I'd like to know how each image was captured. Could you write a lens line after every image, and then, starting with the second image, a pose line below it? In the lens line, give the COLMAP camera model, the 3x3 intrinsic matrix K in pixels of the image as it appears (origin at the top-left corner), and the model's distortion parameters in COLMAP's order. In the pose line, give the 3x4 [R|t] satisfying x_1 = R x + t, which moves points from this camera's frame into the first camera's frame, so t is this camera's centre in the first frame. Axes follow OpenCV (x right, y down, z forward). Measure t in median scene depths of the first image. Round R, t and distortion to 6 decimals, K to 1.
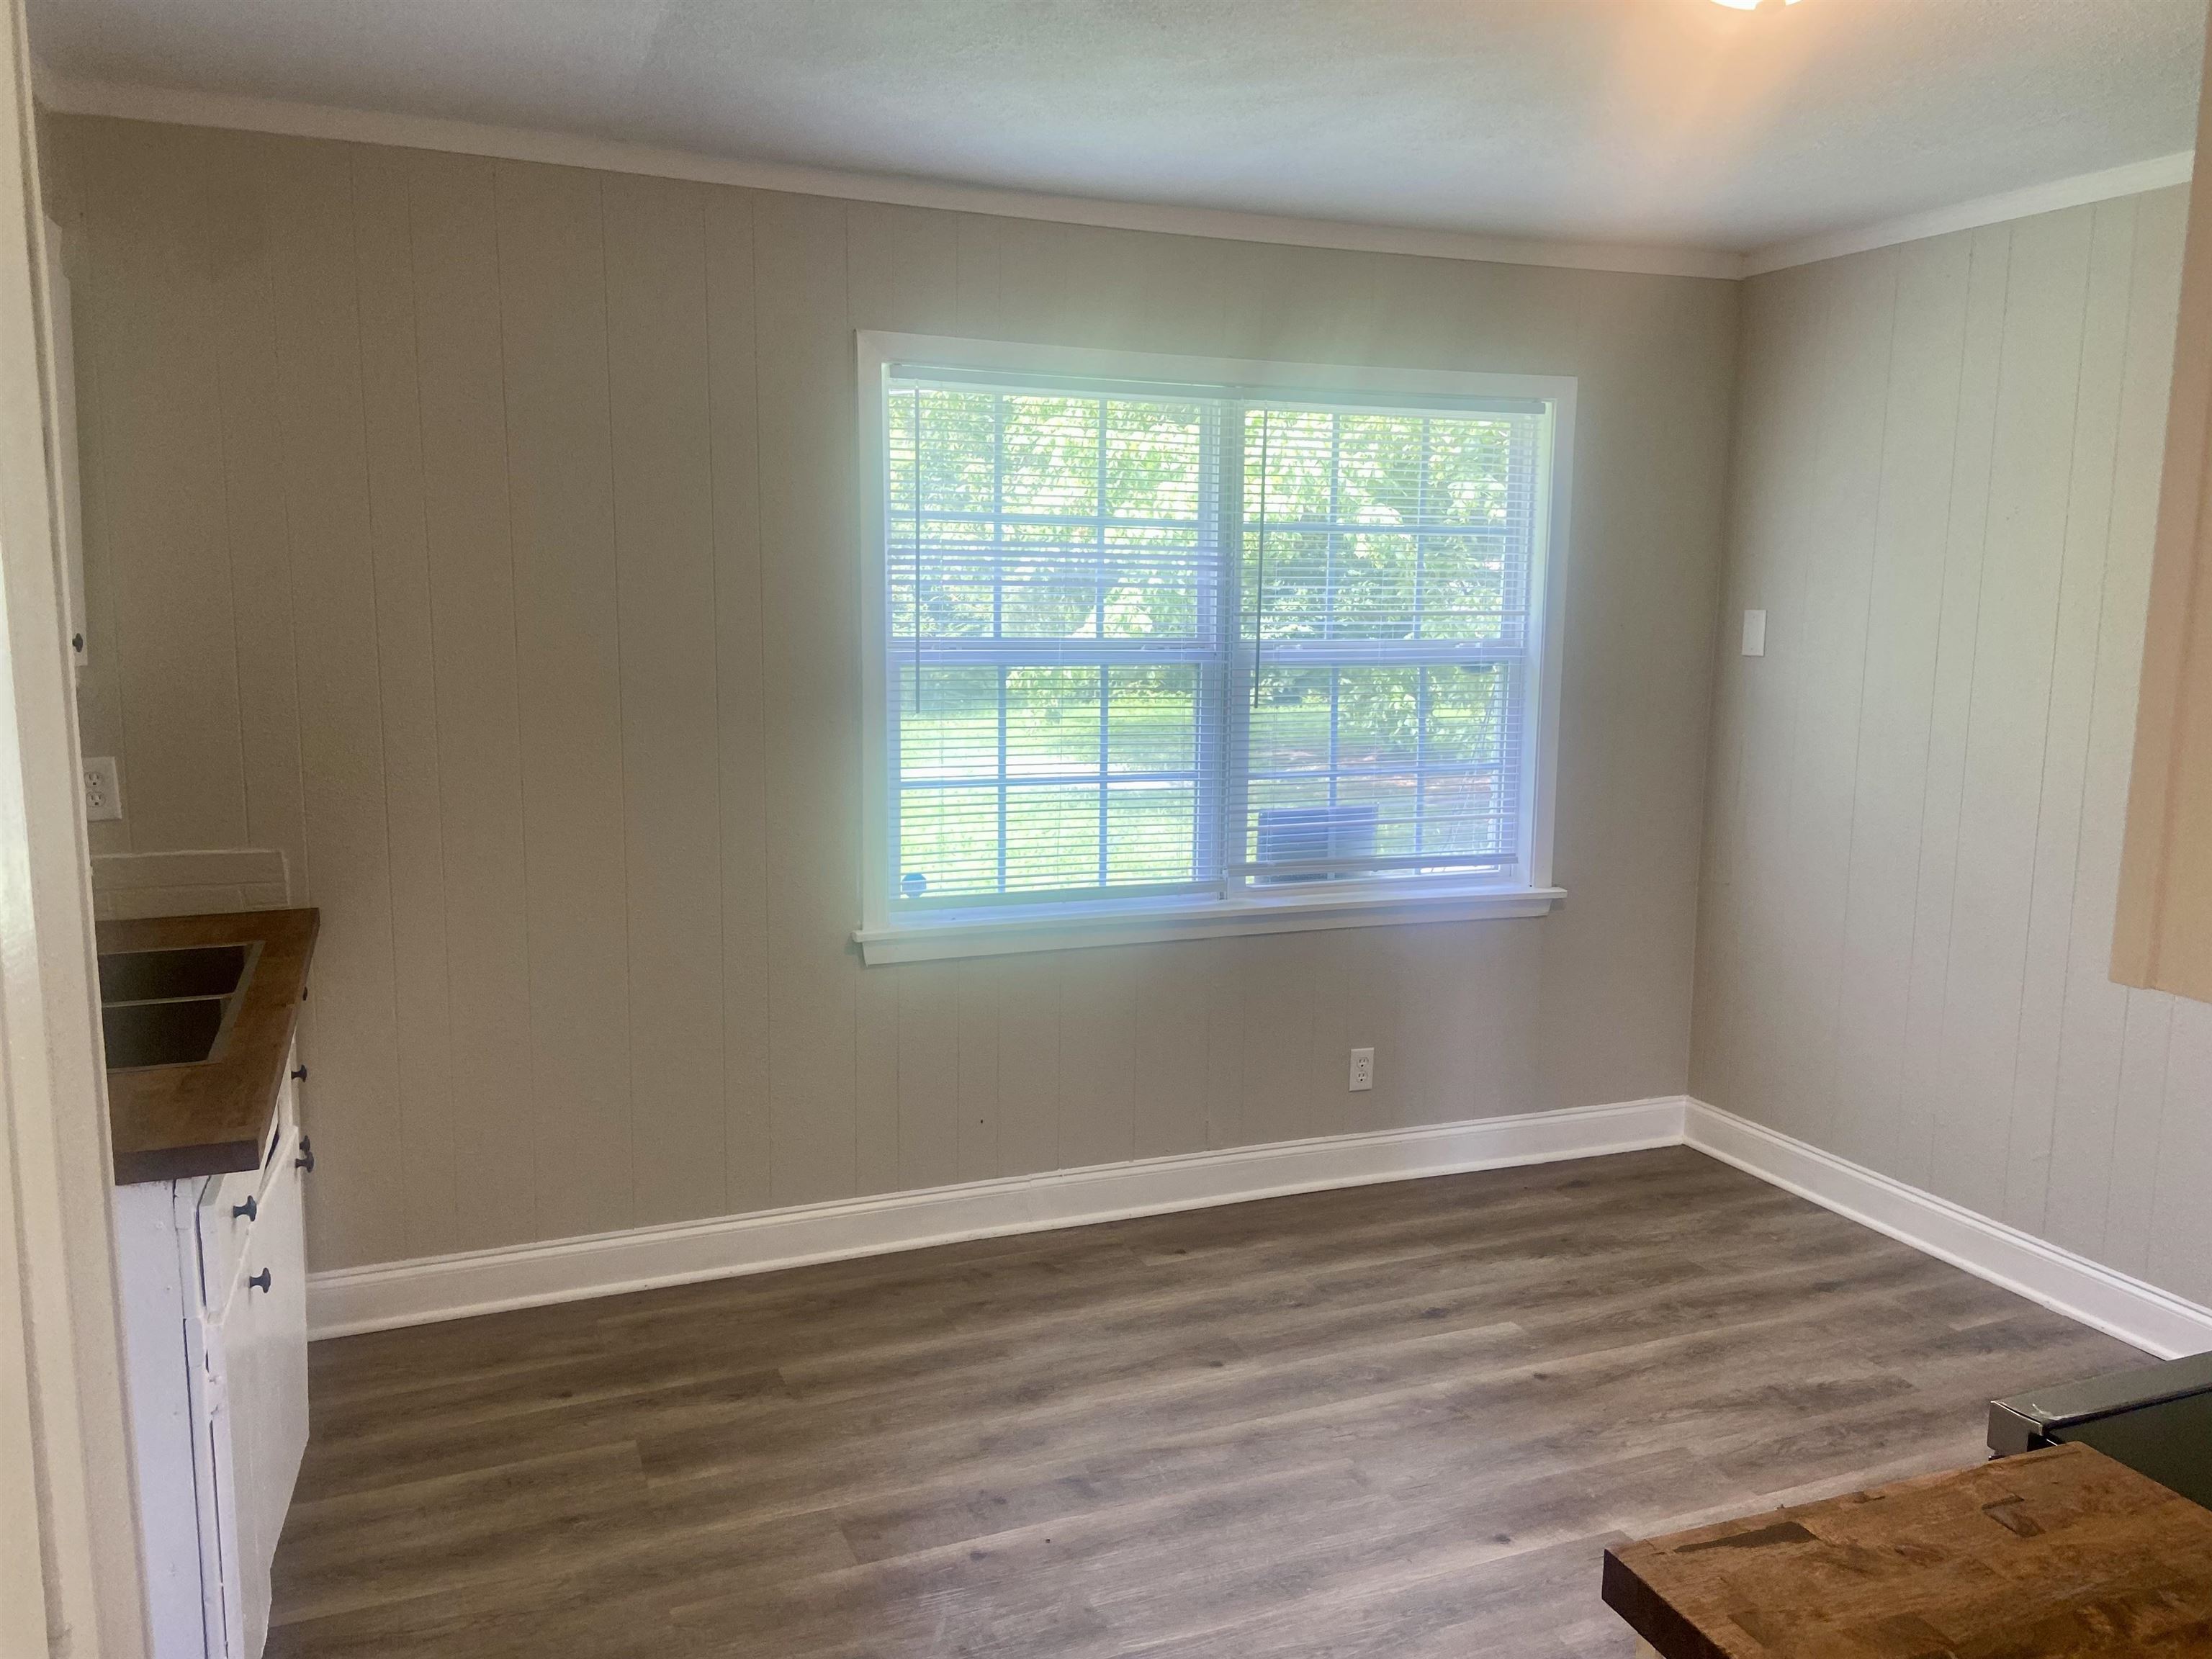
lens RADIAL K [[1643.0, 0, 1100.4], [0, 1643.0, 829.4], [0, 0, 1]] dist [0.023888, -0.048268]
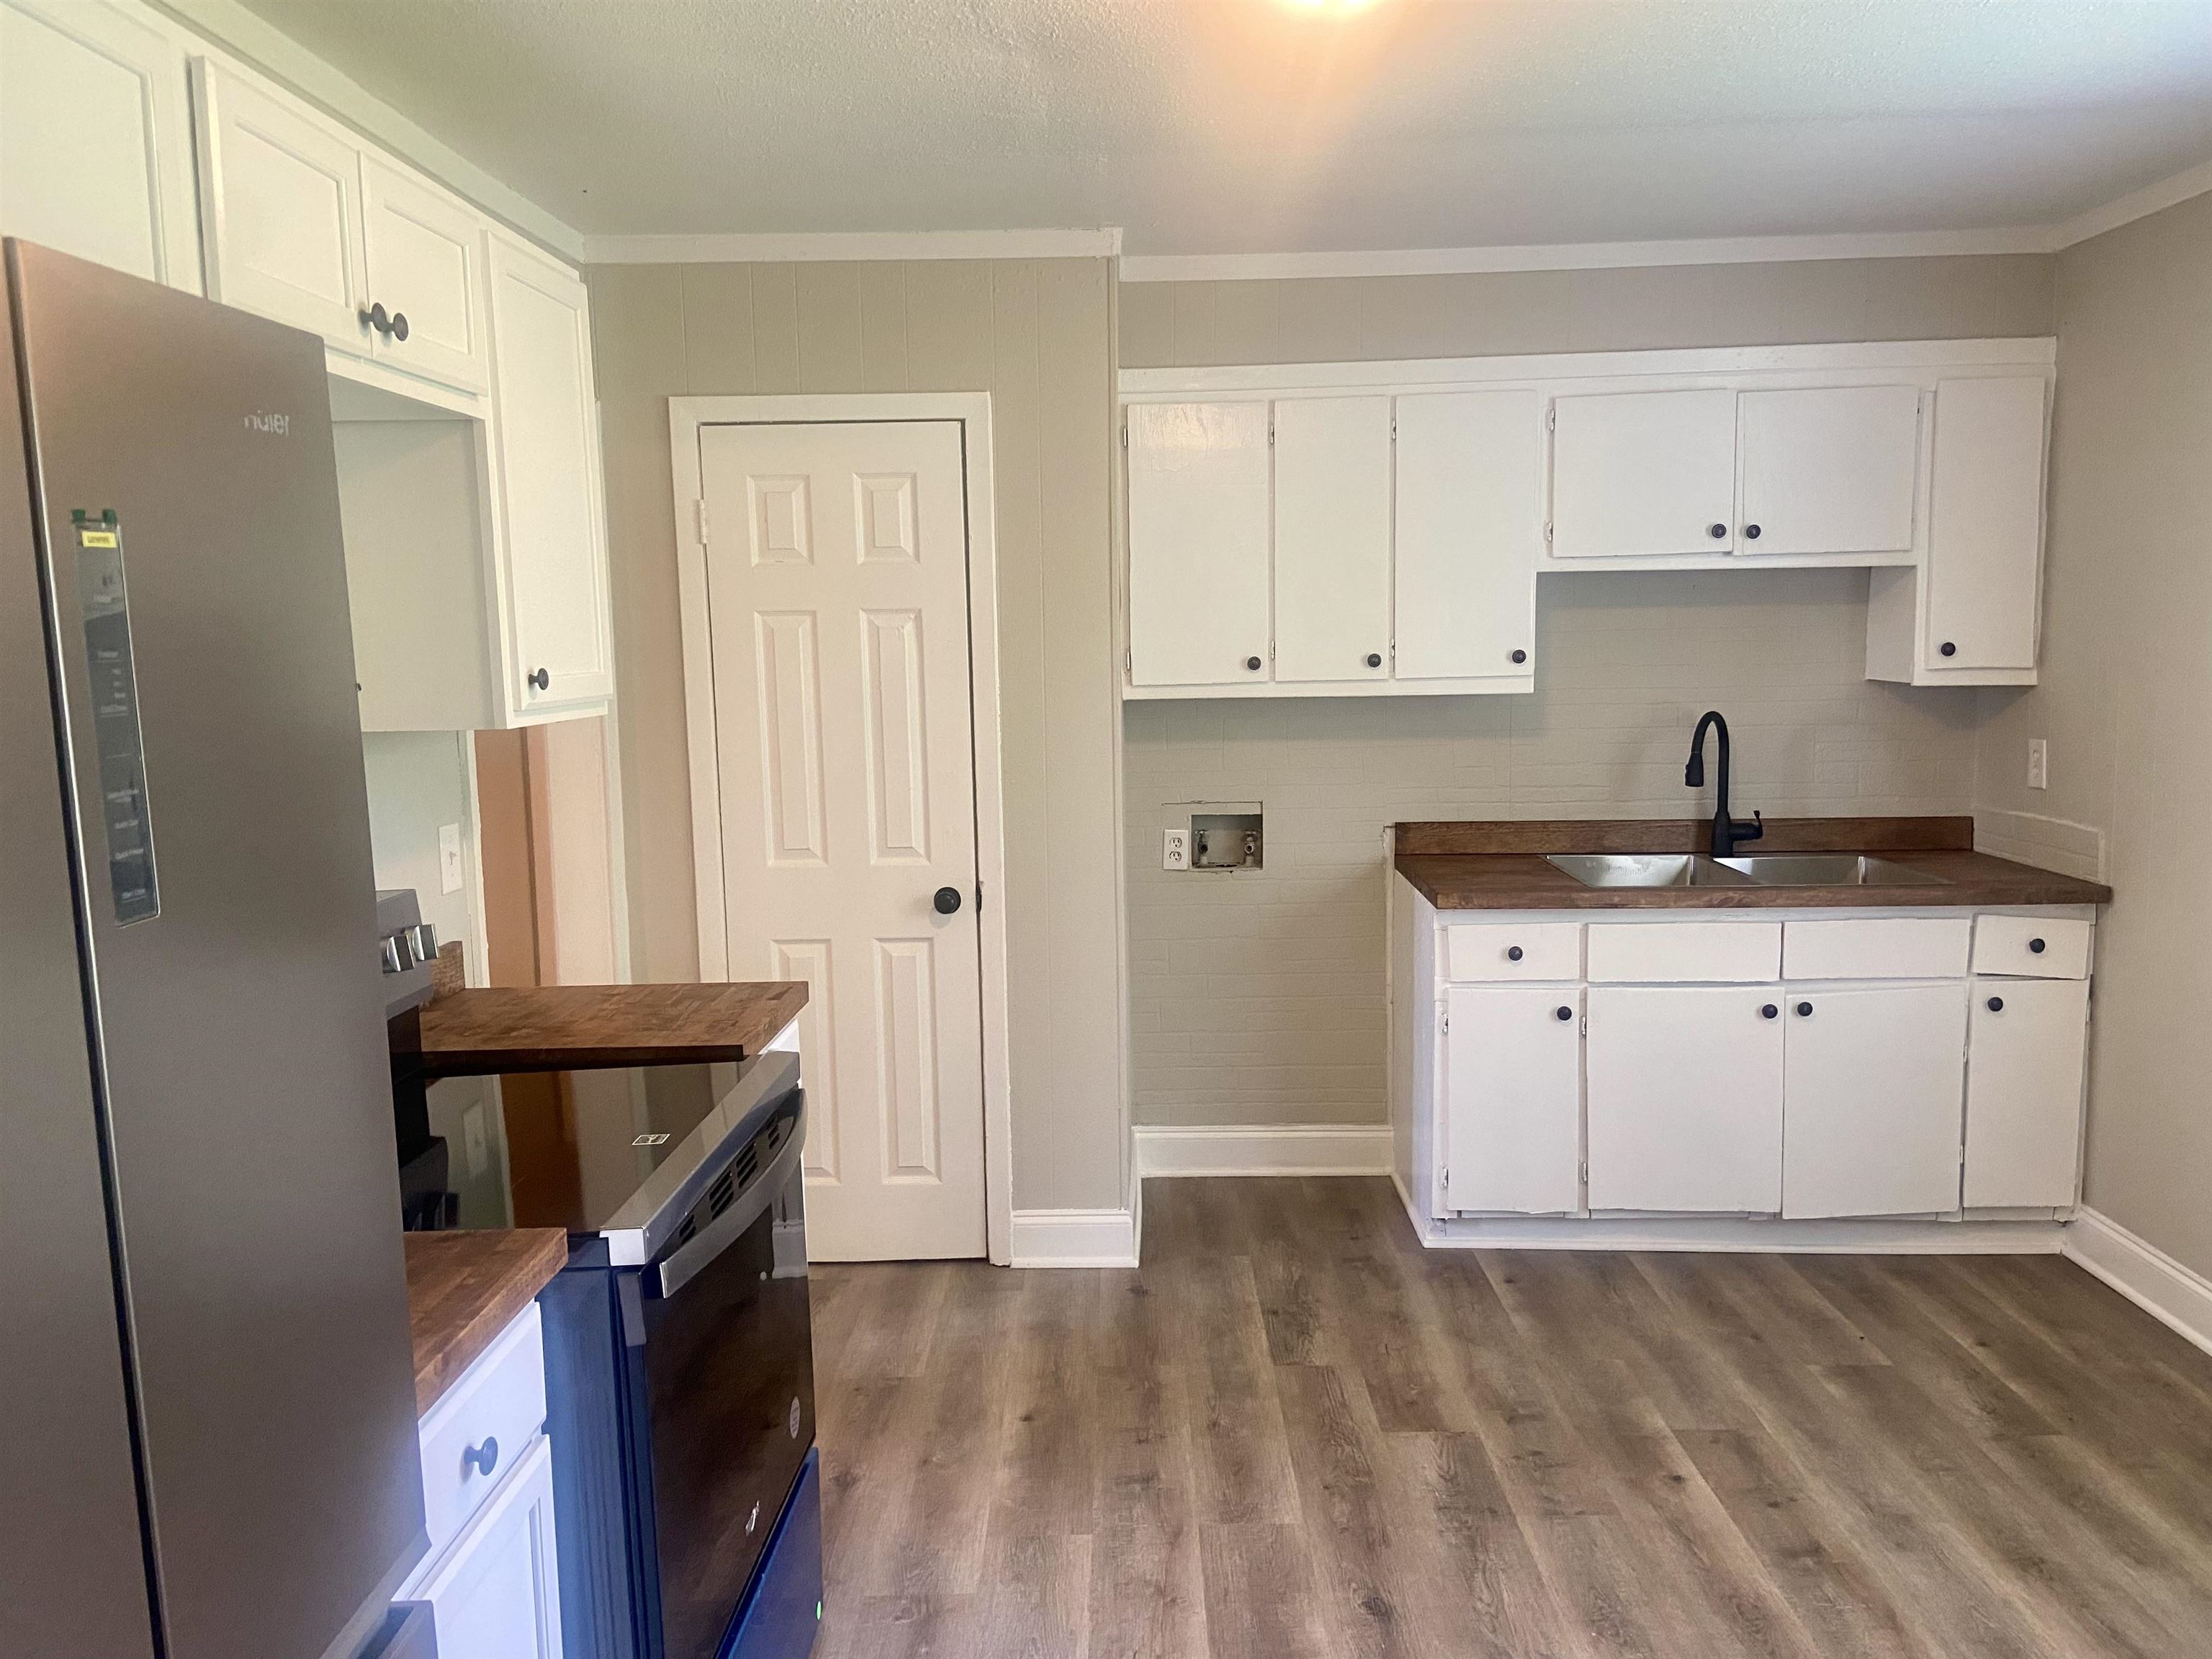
lens RADIAL K [[1643.0, 0, 1104.8], [0, 1643.0, 833.7], [0, 0, 1]] dist [0.023888, -0.048268]
pose [[-0.406807, 0.112170, -0.906601, 0.960769], [-0.116037, 0.978049, 0.173077, -0.122819], [0.906115, 0.175608, -0.384861, 0.921890]]
